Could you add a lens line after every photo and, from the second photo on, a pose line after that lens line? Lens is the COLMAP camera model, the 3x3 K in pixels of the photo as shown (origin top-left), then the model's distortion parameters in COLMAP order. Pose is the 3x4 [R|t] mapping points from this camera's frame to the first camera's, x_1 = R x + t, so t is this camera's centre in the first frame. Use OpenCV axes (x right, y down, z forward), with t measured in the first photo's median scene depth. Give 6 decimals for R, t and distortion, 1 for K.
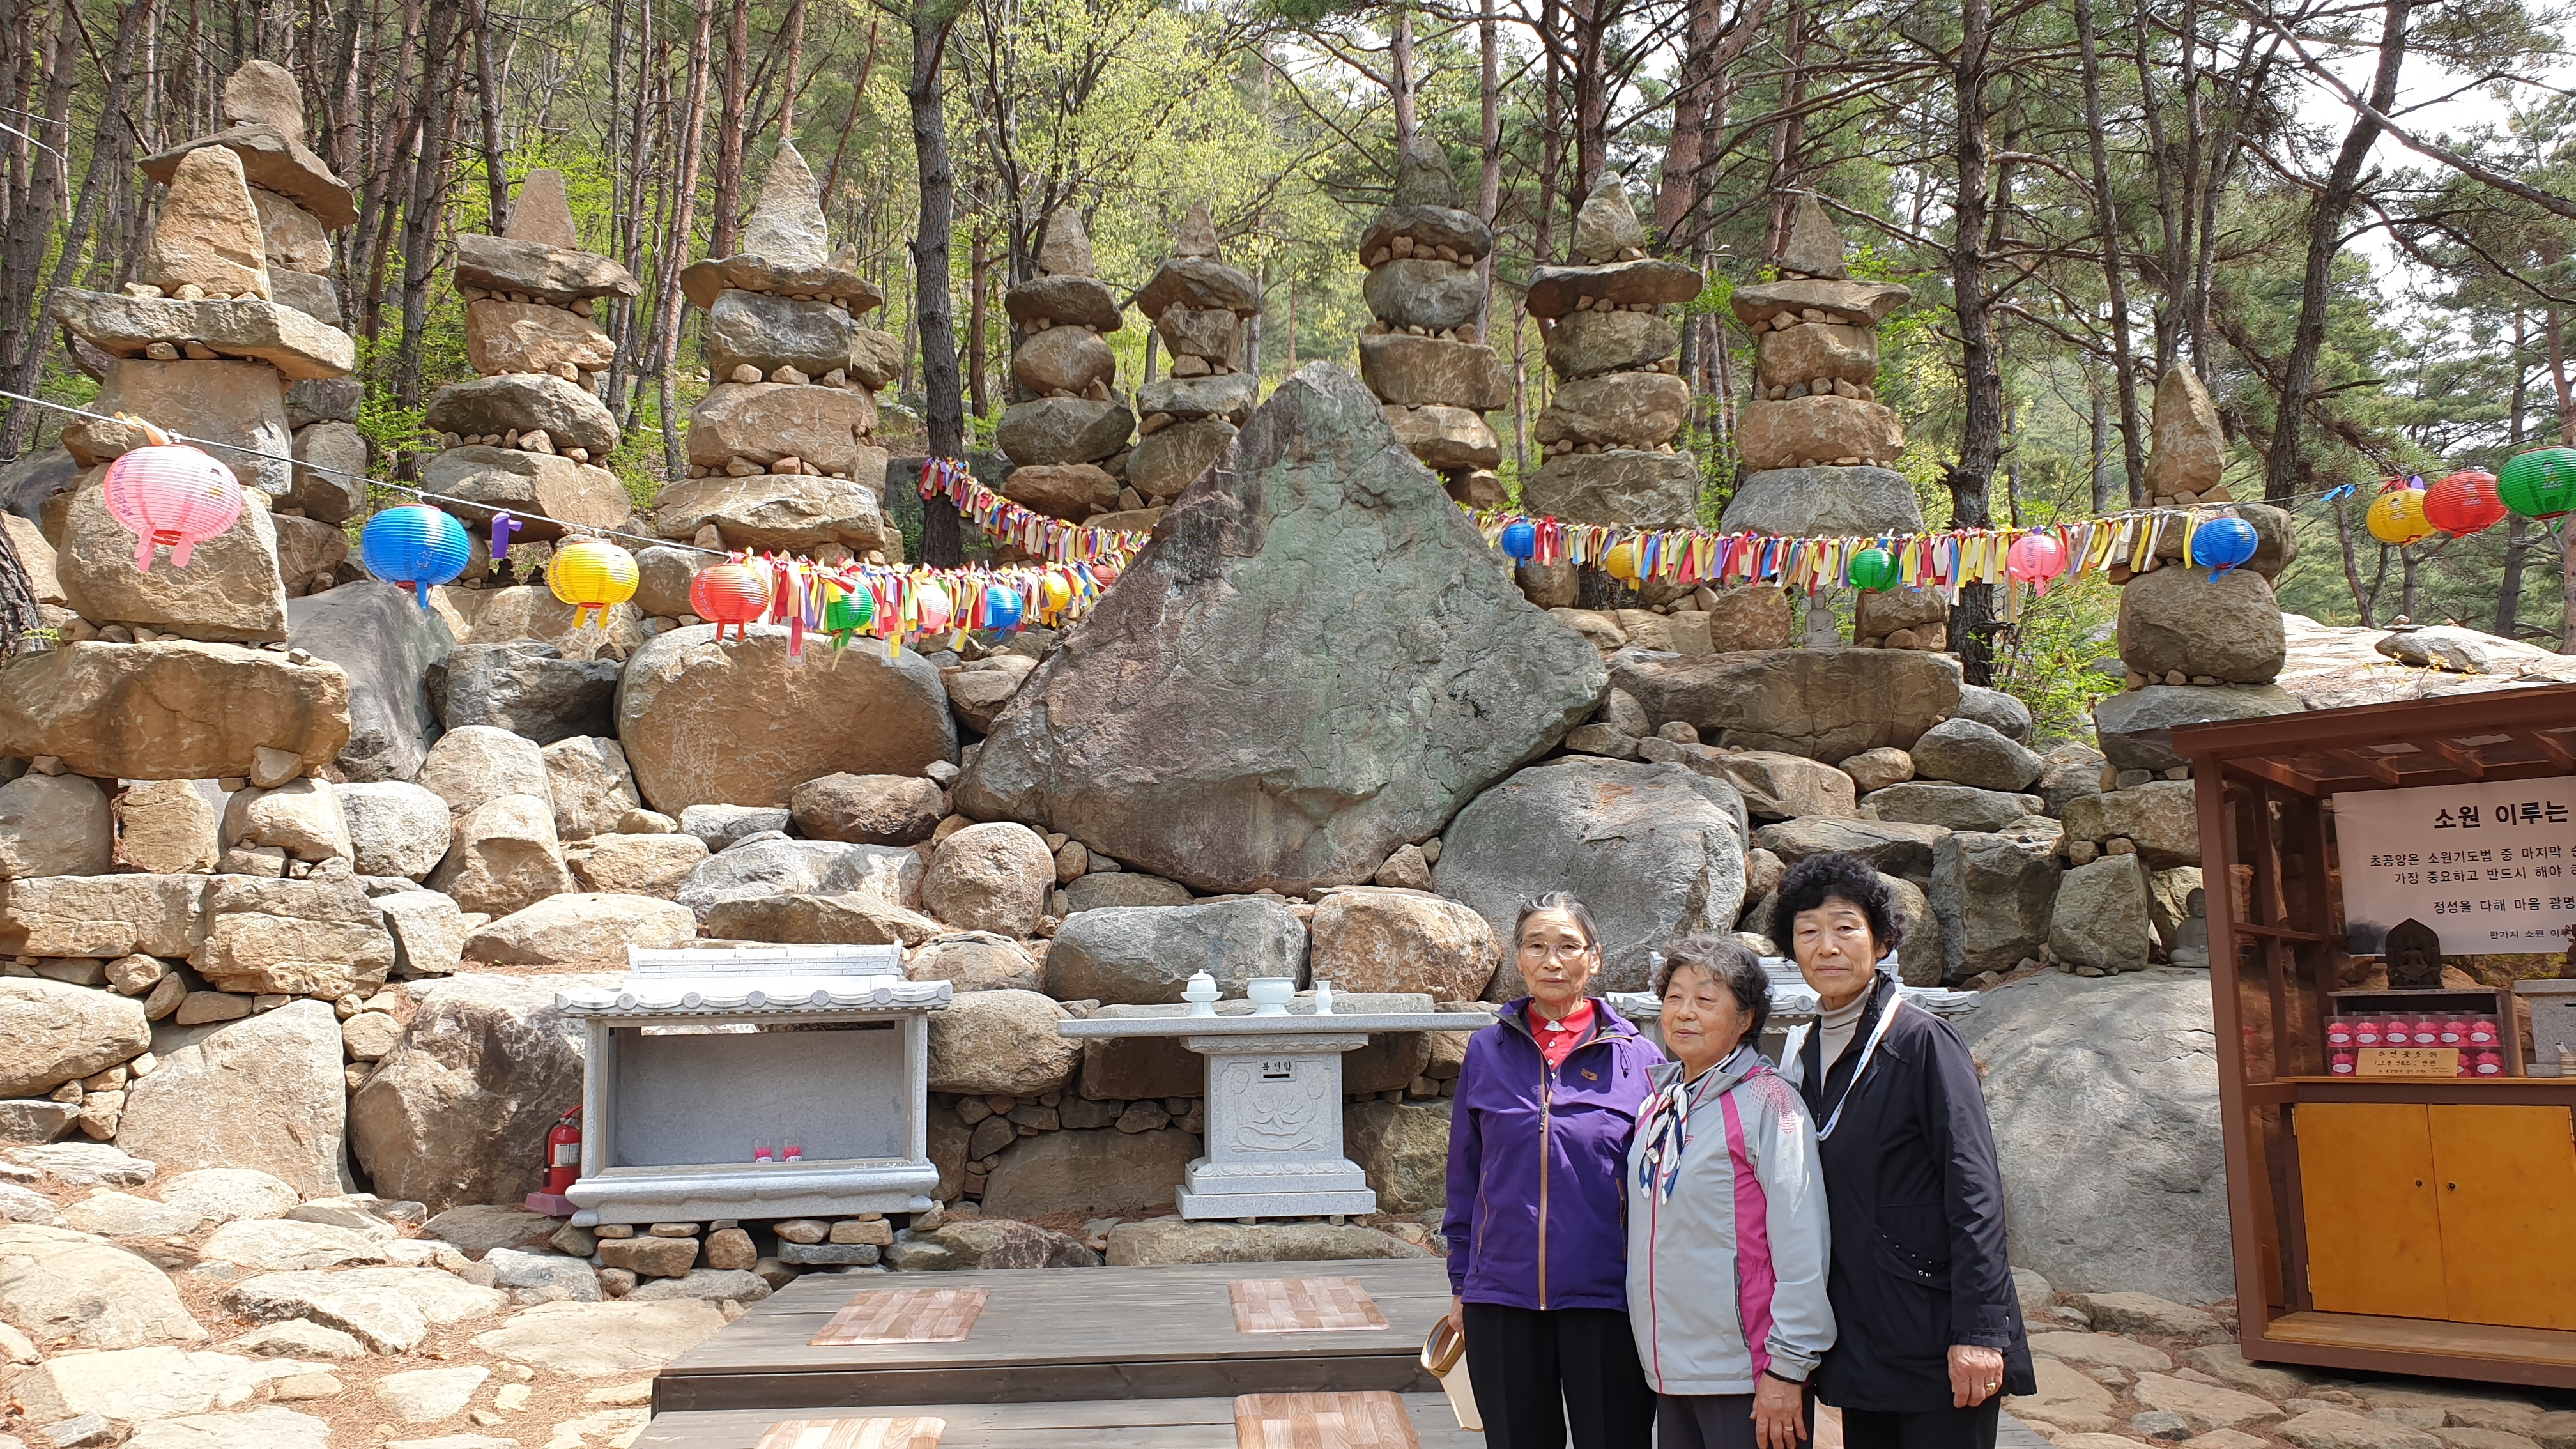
lens RADIAL K [[1979.3, 0, 1284.0], [0, 1979.3, 732.8], [0, 0, 1]] dist [0.017609, -0.008054]
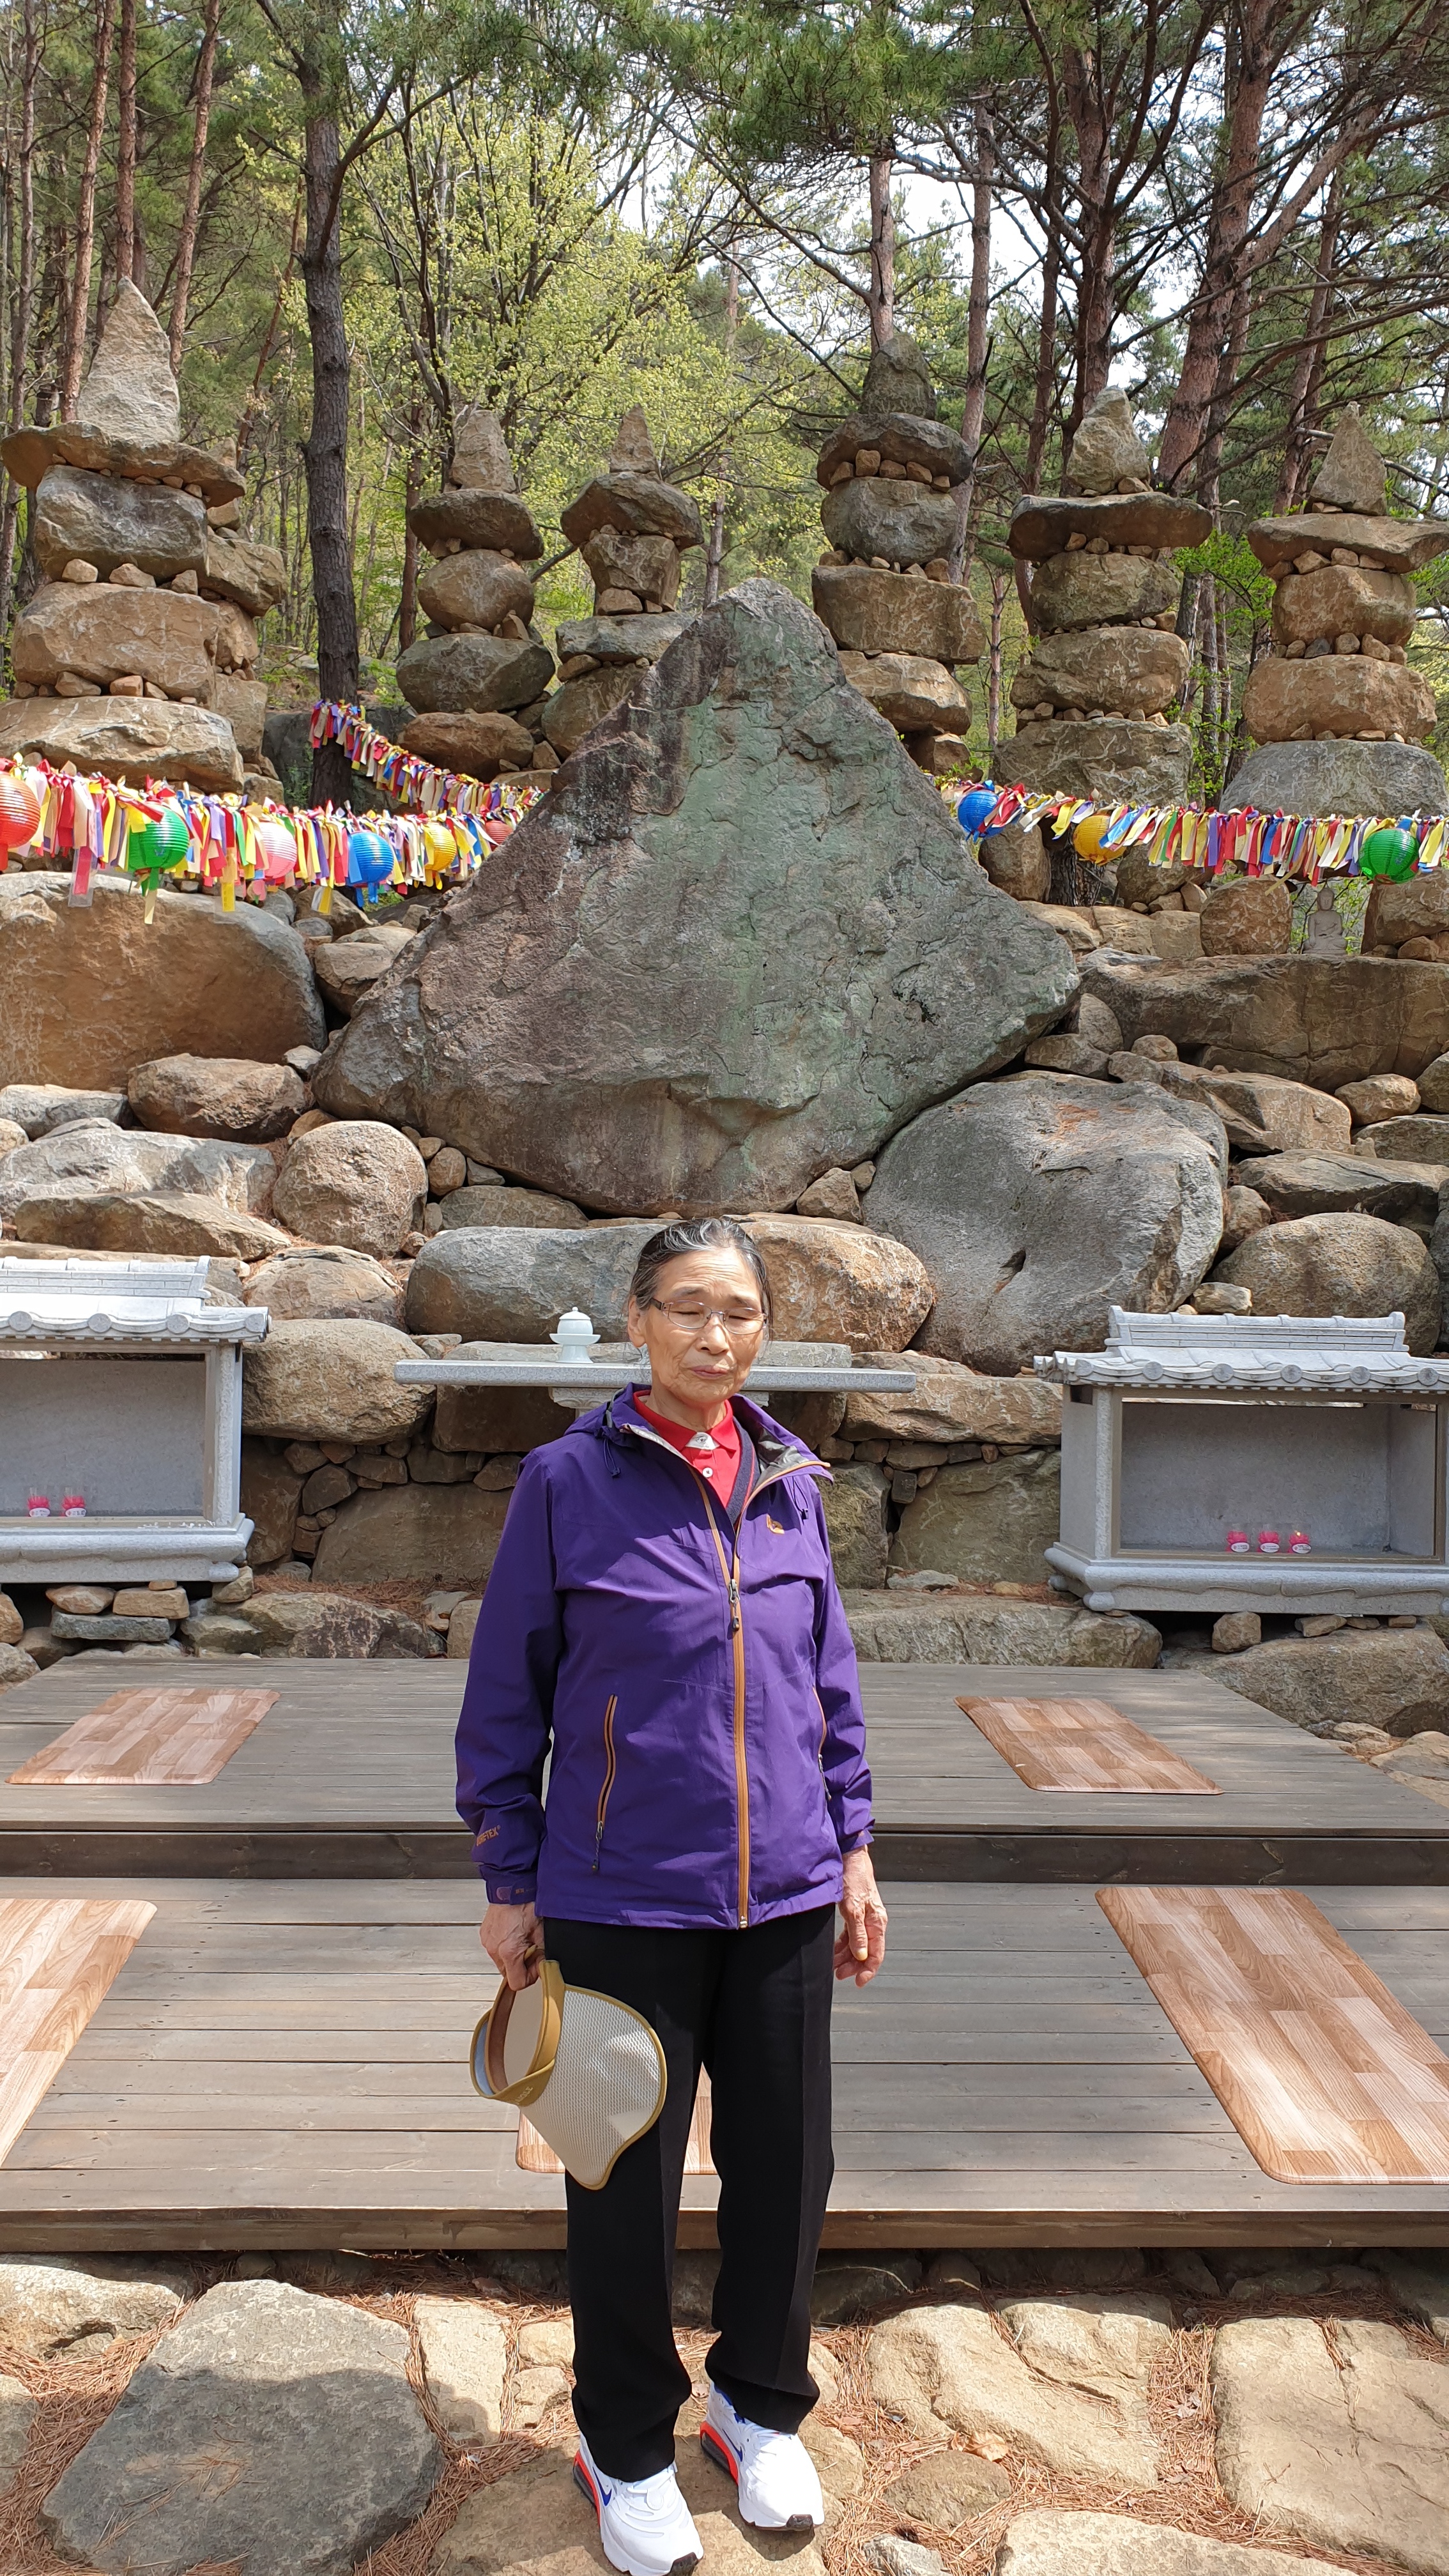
lens RADIAL K [[1979.3, 0, 768.3], [0, 1979.3, 1357.2], [0, 0, 1]] dist [0.017609, -0.008054]
pose [[0.999039, 0.037528, 0.022652, 0.014345], [-0.040576, 0.987246, 0.153943, 0.006568], [-0.016585, -0.154715, 0.987820, 0.114539]]
